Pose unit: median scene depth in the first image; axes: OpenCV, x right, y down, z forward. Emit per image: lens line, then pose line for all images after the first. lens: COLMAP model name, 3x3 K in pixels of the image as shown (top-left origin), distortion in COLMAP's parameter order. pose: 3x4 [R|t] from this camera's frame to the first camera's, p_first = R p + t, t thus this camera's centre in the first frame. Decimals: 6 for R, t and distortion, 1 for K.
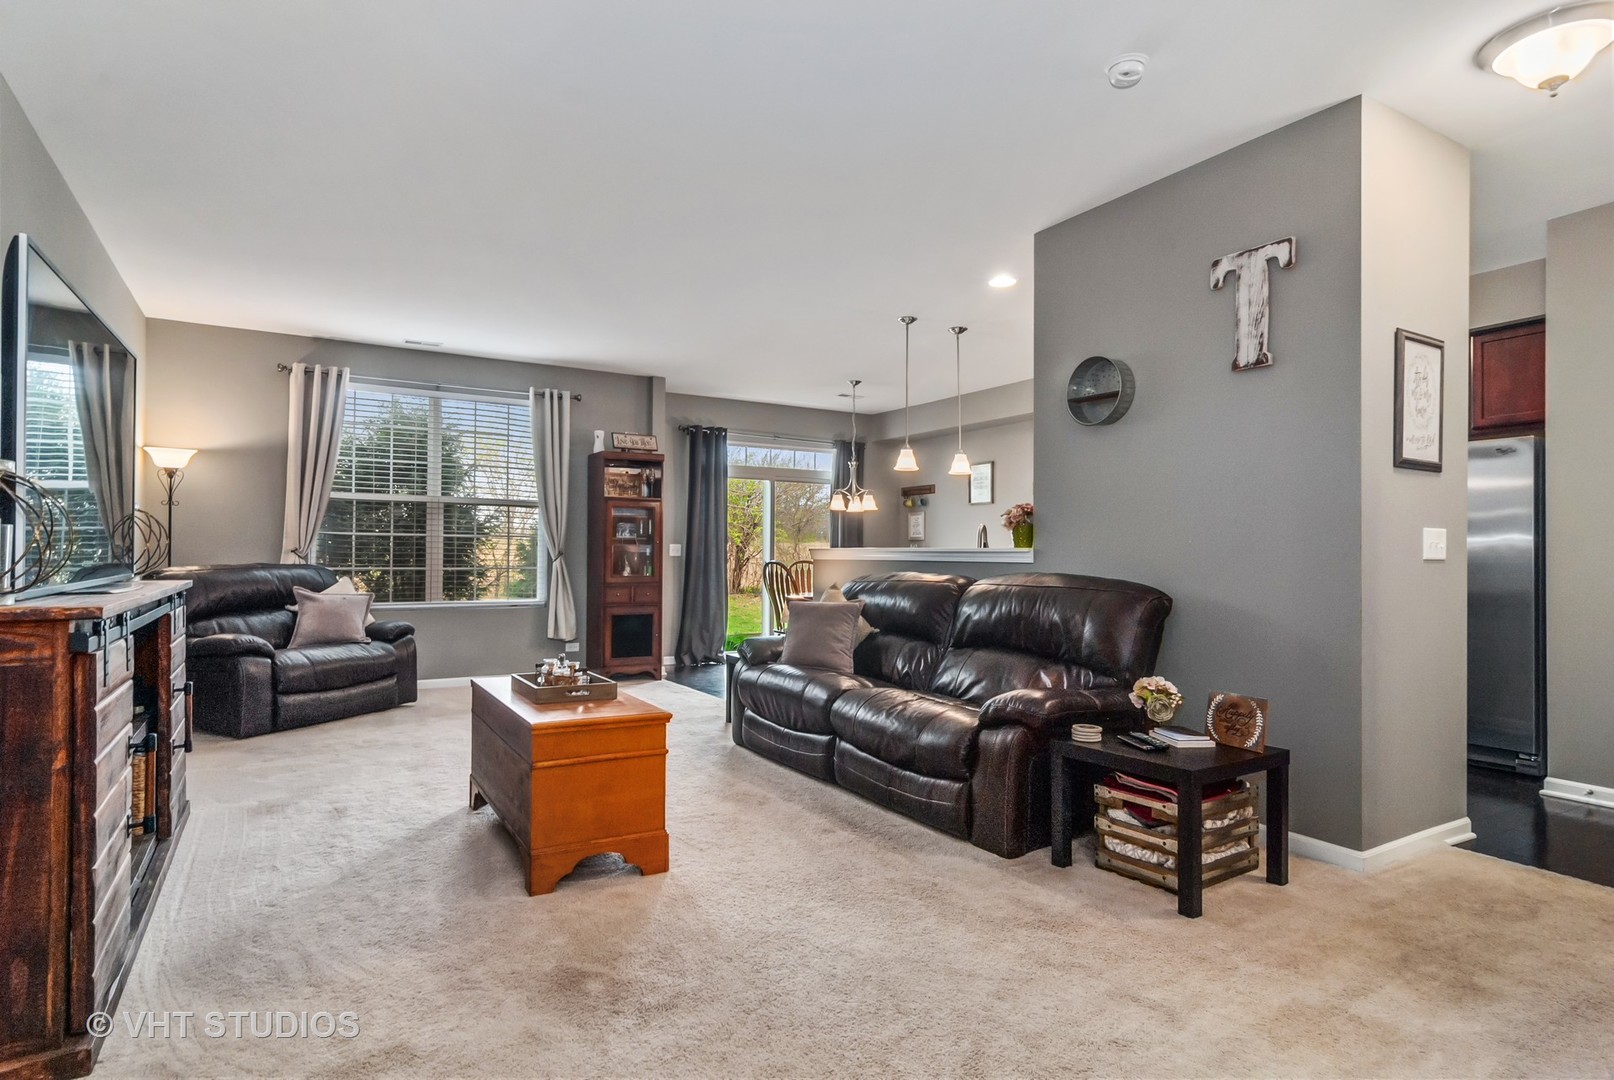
lens RADIAL K [[863.9, 0, 807.0], [0, 863.9, 540.0], [0, 0, 1]] dist [-0.000821, -0.000315]
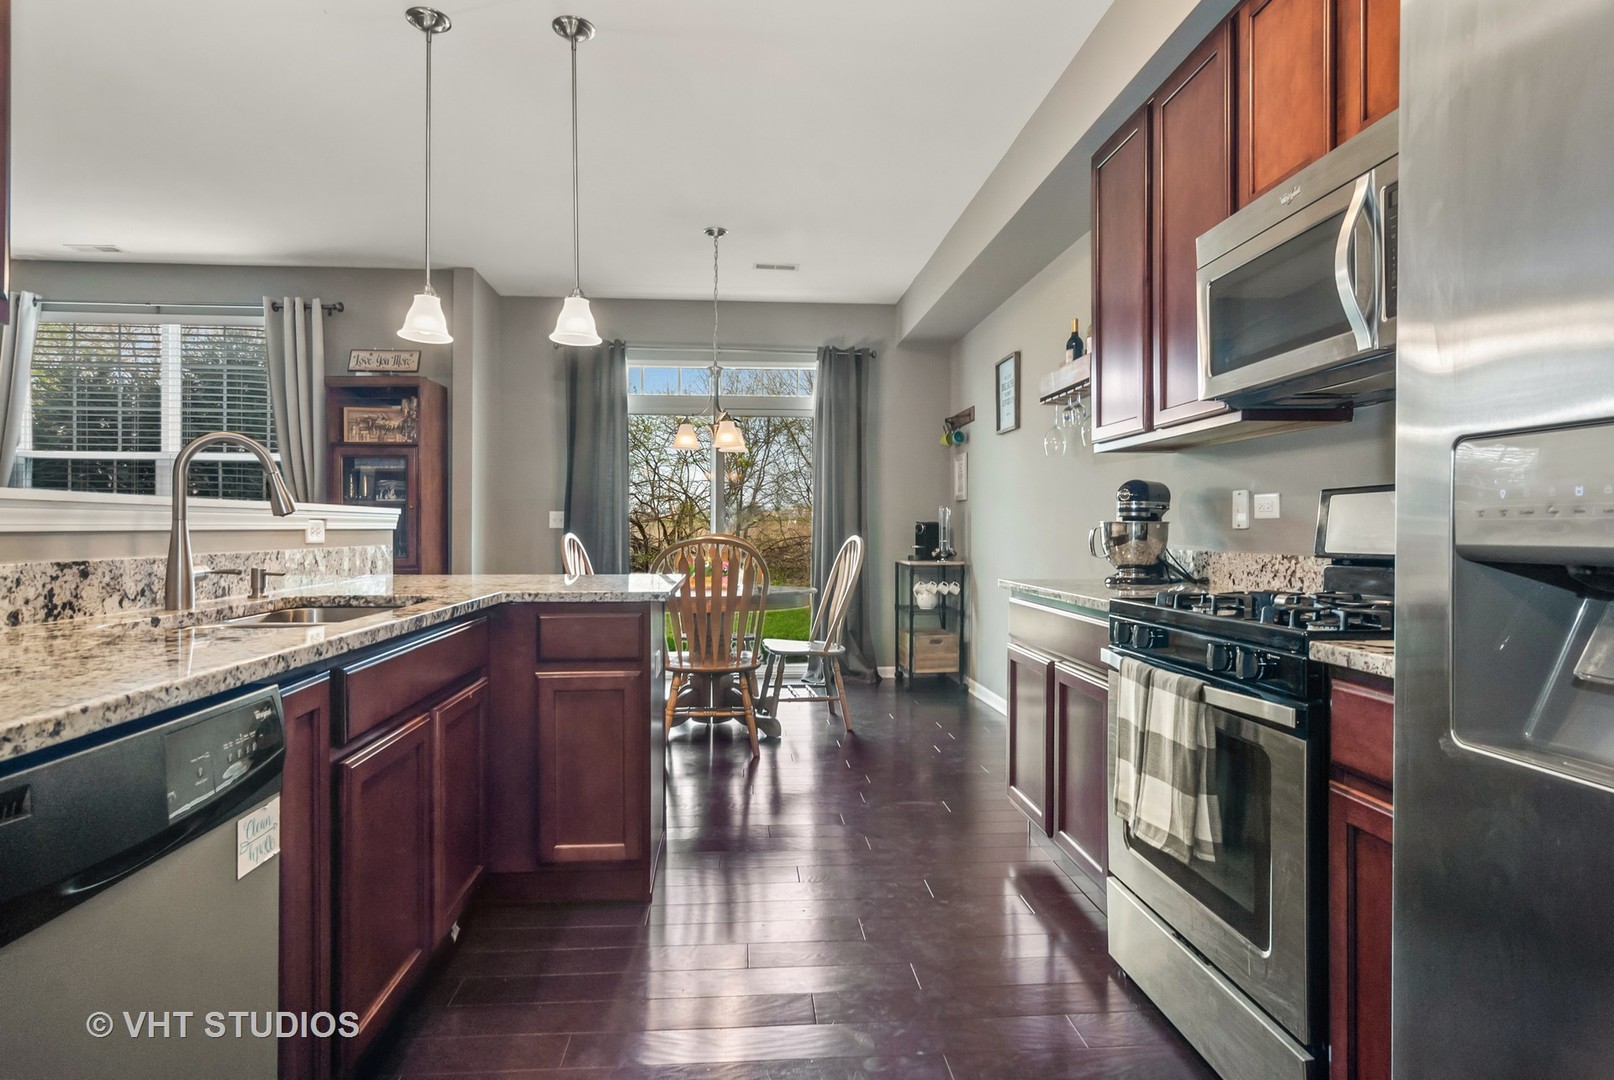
lens RADIAL K [[863.9, 0, 807.0], [0, 863.9, 540.0], [0, 0, 1]] dist [-0.000821, -0.000315]
pose [[0.896241, 0.008956, -0.443478, 0.339991], [0.015354, 0.998571, 0.051195, -0.001892], [0.443302, -0.052692, 0.894822, 0.440505]]
